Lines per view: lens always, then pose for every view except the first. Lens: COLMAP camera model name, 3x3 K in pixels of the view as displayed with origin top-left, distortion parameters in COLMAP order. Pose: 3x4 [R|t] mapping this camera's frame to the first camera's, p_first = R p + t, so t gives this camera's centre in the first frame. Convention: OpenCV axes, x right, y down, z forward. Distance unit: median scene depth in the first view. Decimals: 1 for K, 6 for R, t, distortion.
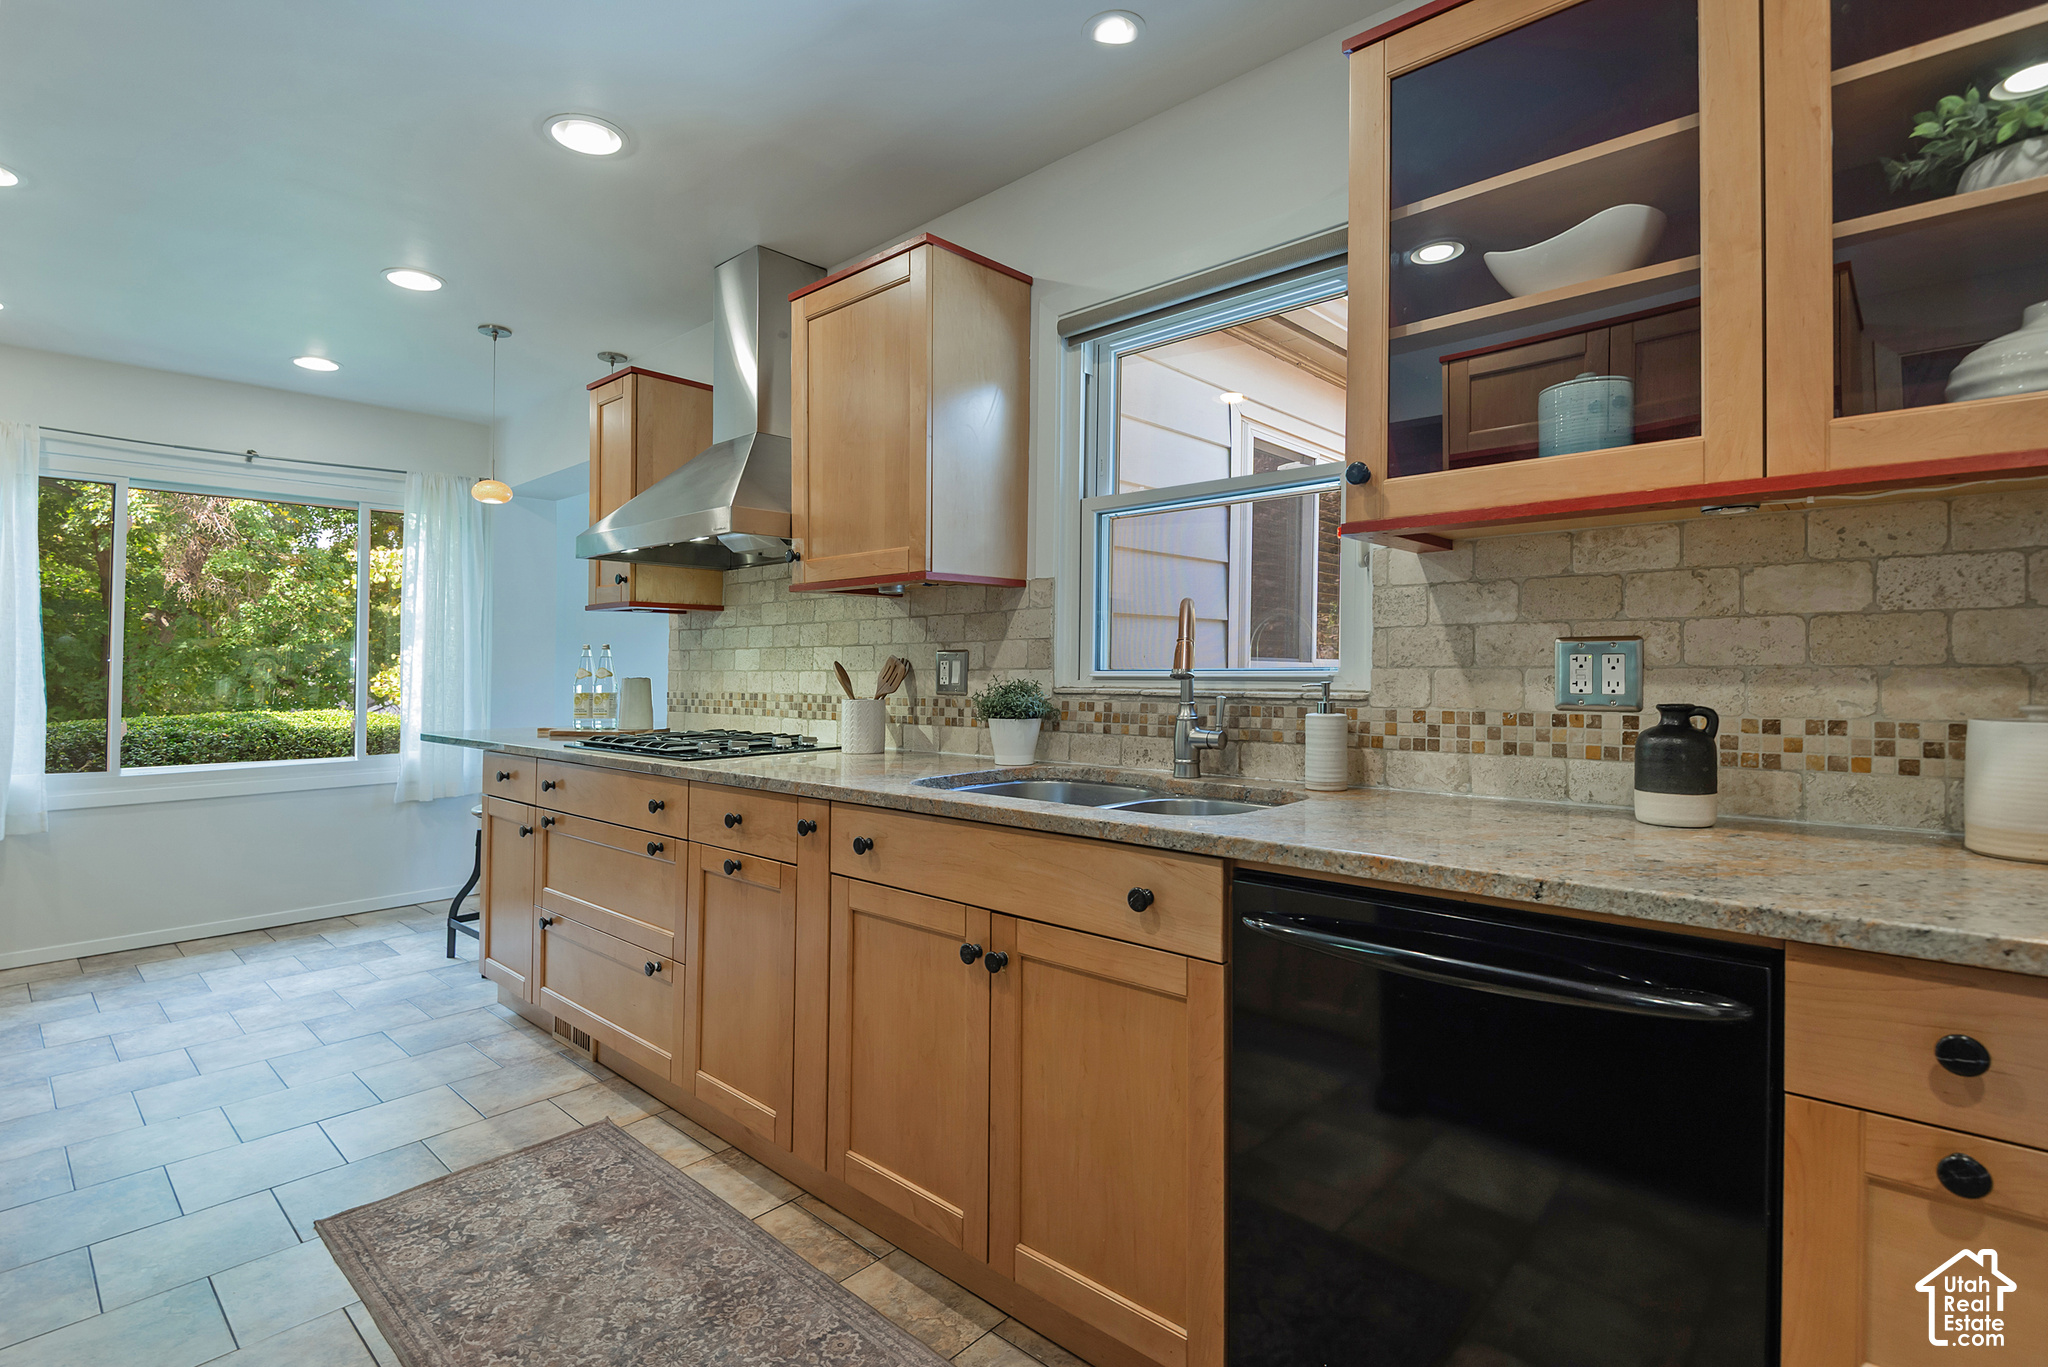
lens RADIAL K [[887.0, 0, 959.6], [0, 887.0, 662.6], [0, 0, 1]] dist [0.003439, -0.000560]
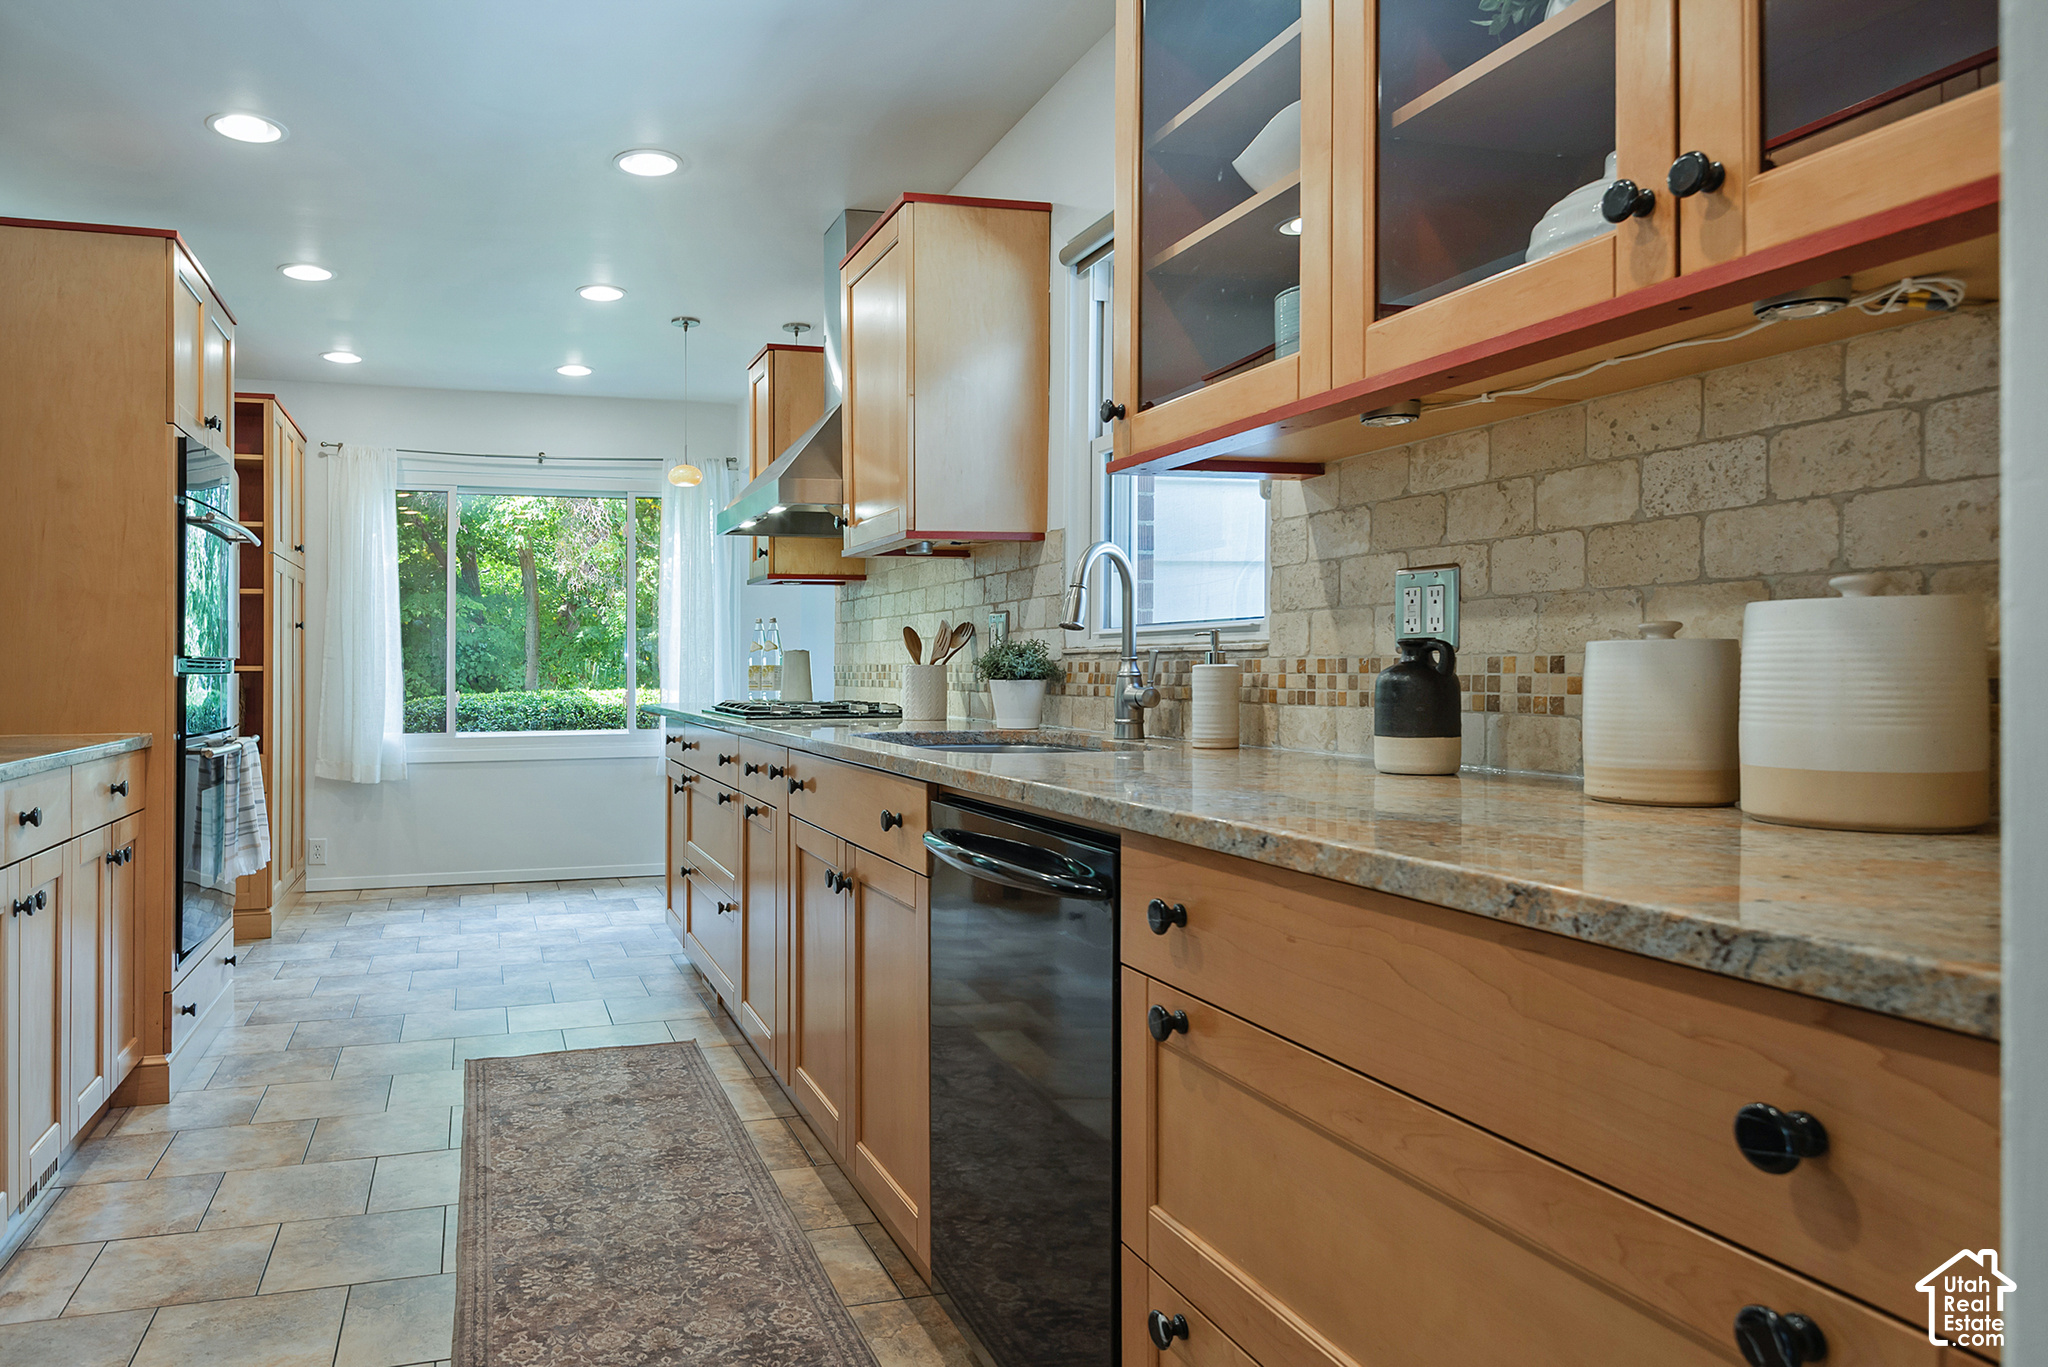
lens RADIAL K [[1163.2, 0, 865.6], [0, 1163.2, 674.9], [0, 0, 1]] dist [0.036869, -0.000152]
pose [[0.872270, 0.003406, -0.489012, 0.688858], [0.005195, 0.999855, 0.016232, 0.046974], [0.488996, -0.016699, 0.872126, -0.221811]]
